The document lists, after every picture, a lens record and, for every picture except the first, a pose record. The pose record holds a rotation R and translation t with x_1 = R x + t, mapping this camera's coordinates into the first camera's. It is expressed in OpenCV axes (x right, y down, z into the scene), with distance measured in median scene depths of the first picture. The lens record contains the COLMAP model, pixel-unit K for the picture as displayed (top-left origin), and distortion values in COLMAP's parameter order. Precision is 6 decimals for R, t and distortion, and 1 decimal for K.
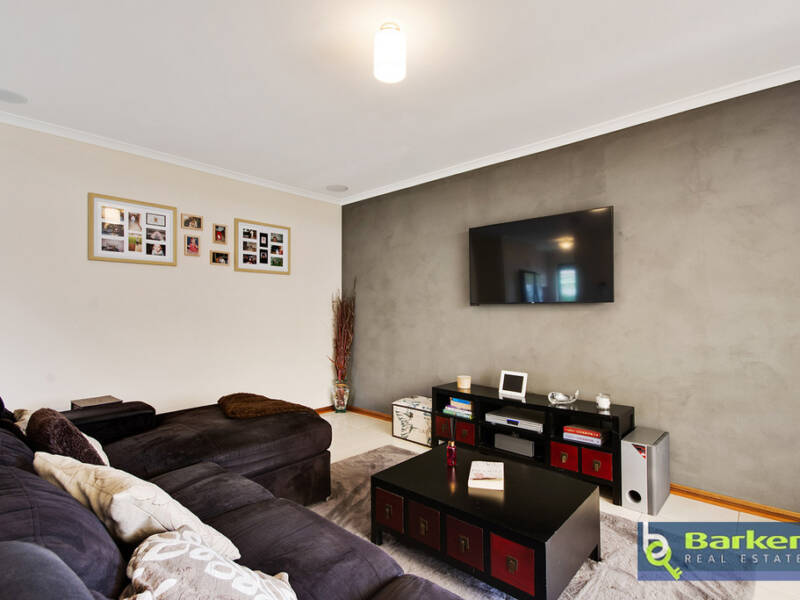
lens RADIAL K [[408.2, 0, 398.9], [0, 408.2, 311.6], [0, 0, 1]] dist [-0.000943, 0.000014]
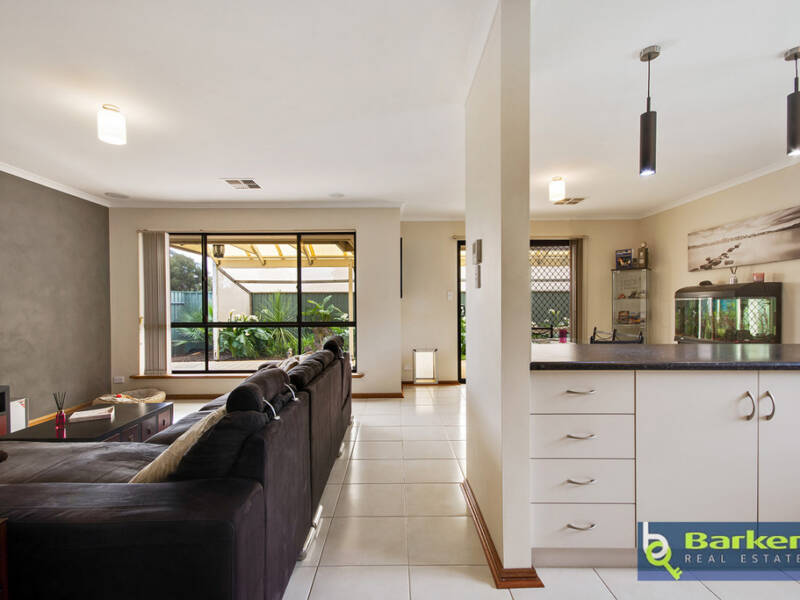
lens RADIAL K [[394.5, 0, 402.8], [0, 394.5, 309.2], [0, 0, 1]] dist [0.018876, 0.000423]
pose [[-0.676991, -0.000841, 0.735991, -1.041365], [0.007023, 0.999946, 0.007603, -0.000720], [-0.735958, 0.010316, -0.676949, 0.722589]]
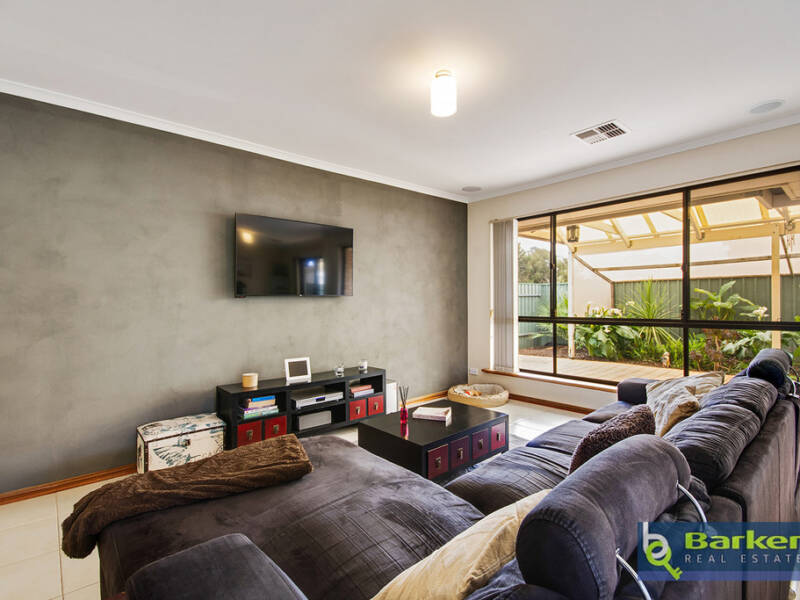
lens RADIAL K [[394.5, 0, 402.8], [0, 394.5, 309.2], [0, 0, 1]] dist [0.018876, 0.000423]
pose [[0.113272, -0.019508, 0.993373, -0.730199], [0.014060, 0.999739, 0.018030, -0.000061], [-0.993465, 0.011925, 0.113516, 0.584351]]
